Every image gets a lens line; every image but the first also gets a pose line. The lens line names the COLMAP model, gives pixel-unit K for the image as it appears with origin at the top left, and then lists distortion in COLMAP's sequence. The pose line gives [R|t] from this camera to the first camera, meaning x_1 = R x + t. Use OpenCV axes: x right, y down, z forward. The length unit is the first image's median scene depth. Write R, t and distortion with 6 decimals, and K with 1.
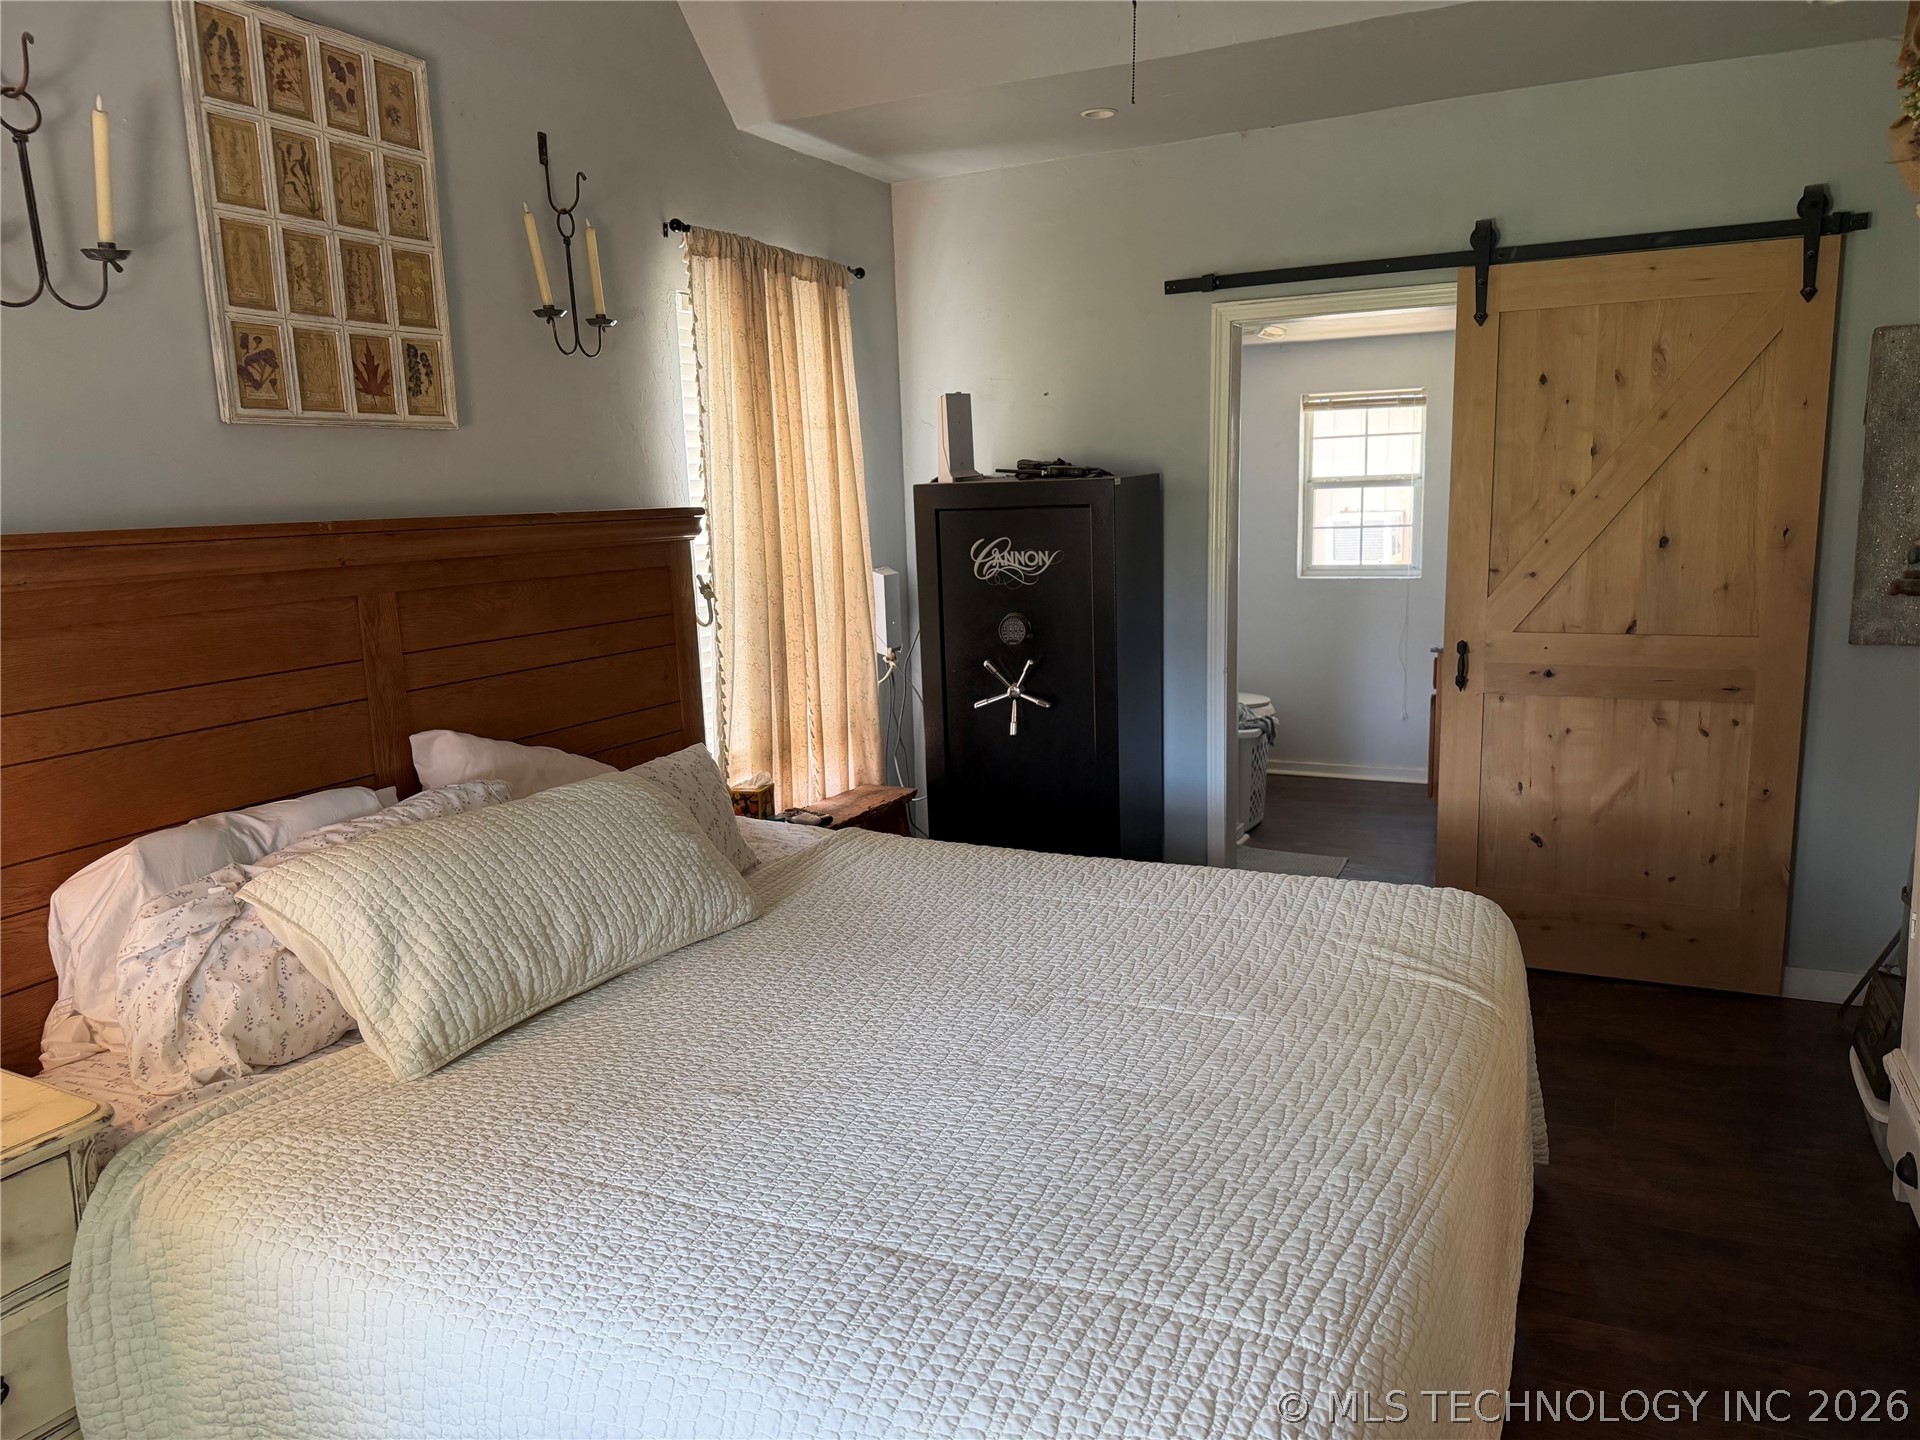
lens RADIAL K [[1346.5, 0, 960.0], [0, 1346.5, 720.0], [0, 0, 1]] dist [0.065764, -0.061264]
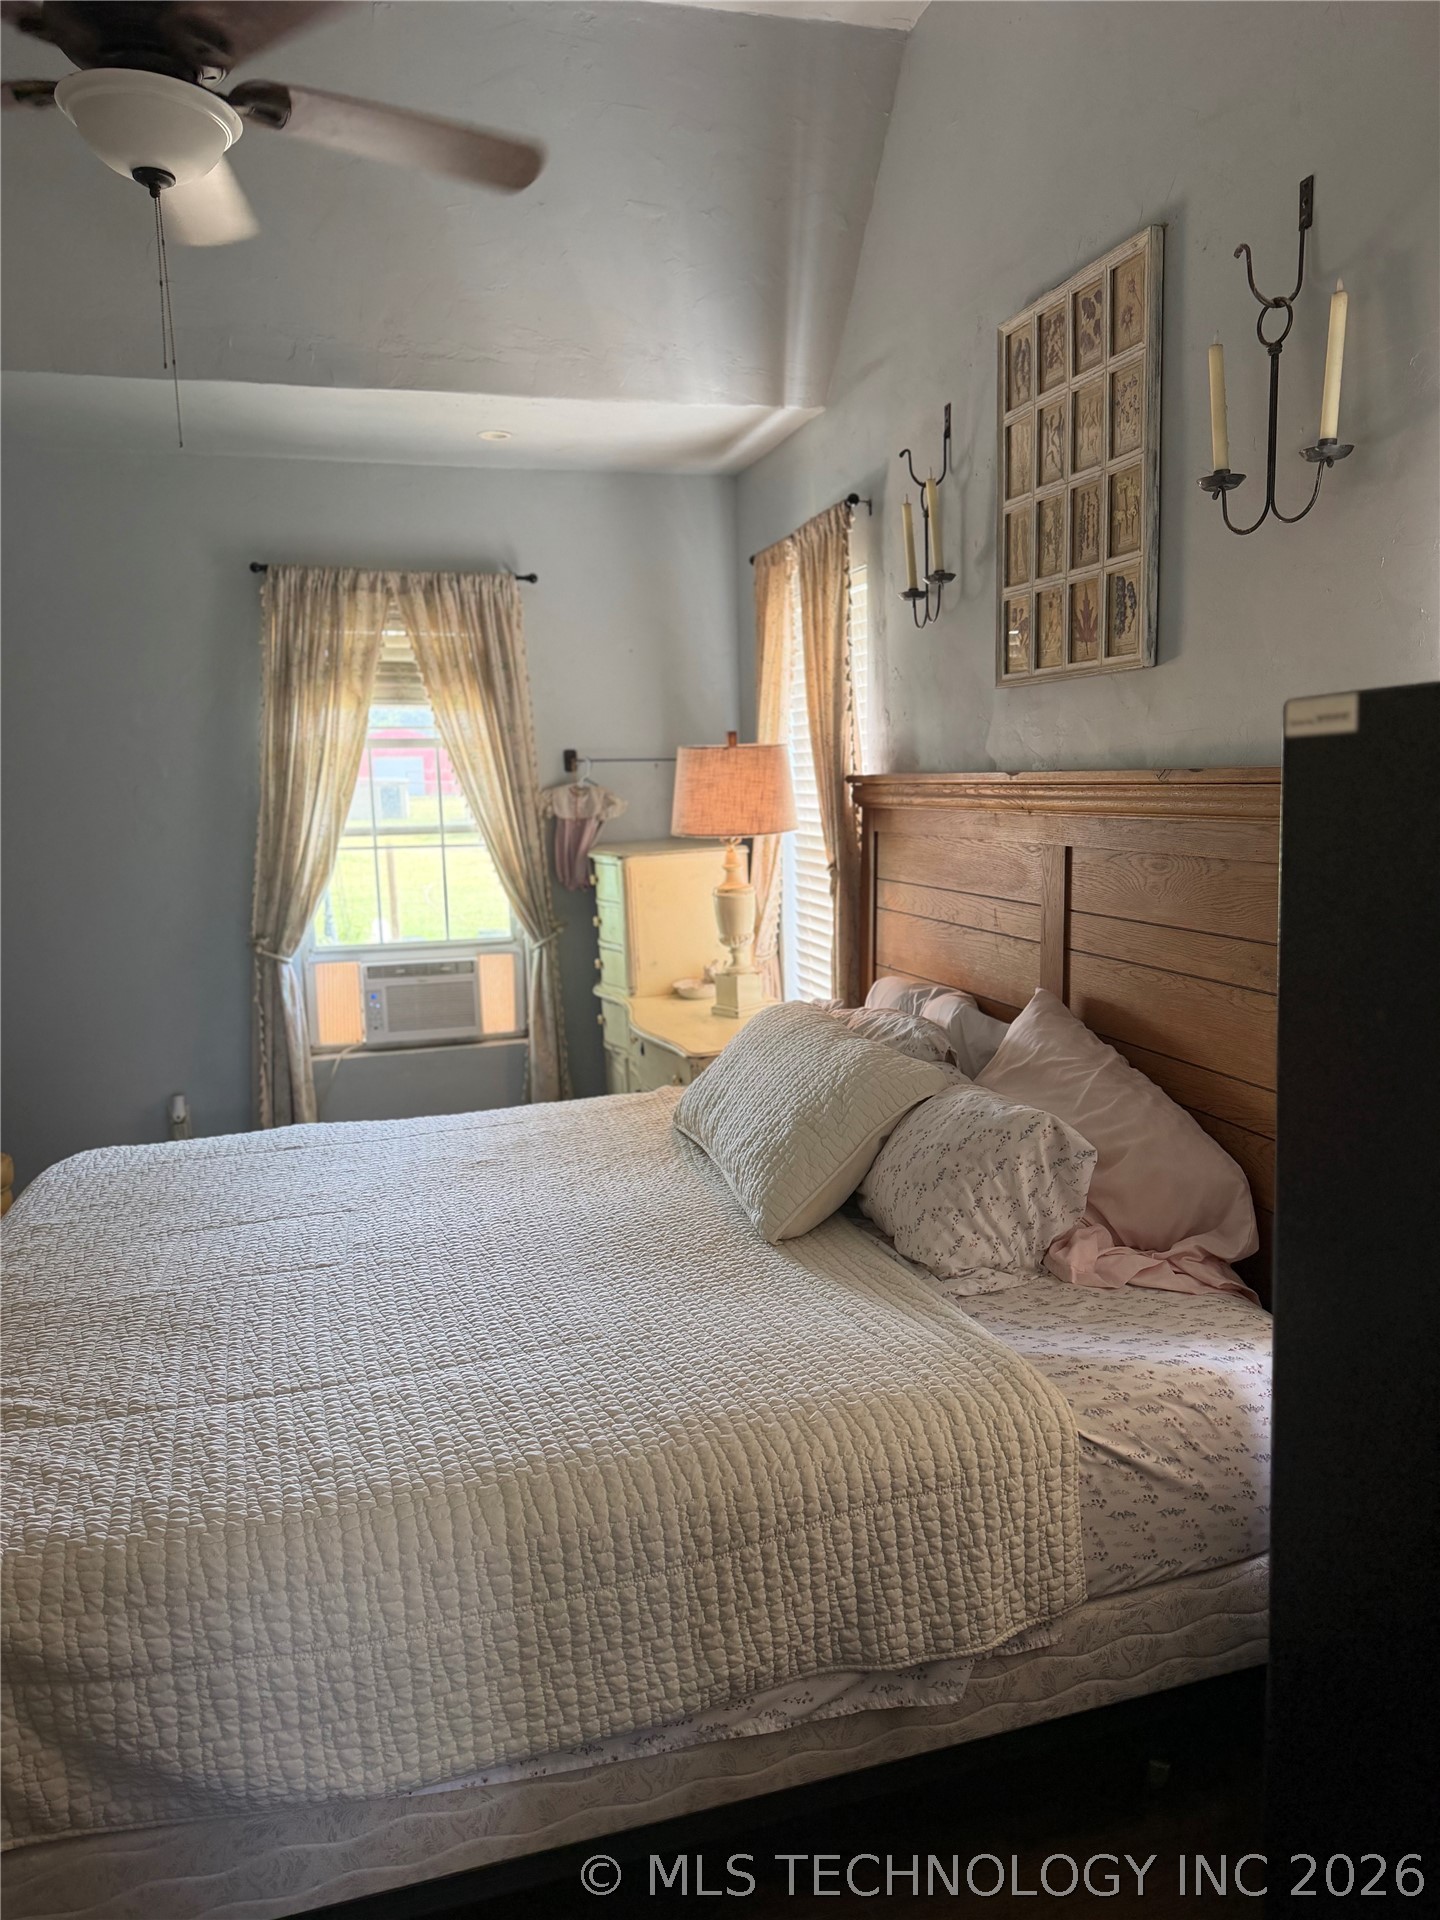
lens RADIAL K [[1346.5, 0, 721.0], [0, 1346.5, 972.5], [0, 0, 1]] dist [0.065764, -0.061264]
pose [[-0.729895, 0.145746, -0.667841, 0.423807], [-0.074970, 0.954043, 0.290142, -0.267303], [0.679436, 0.261841, -0.685424, 1.504555]]
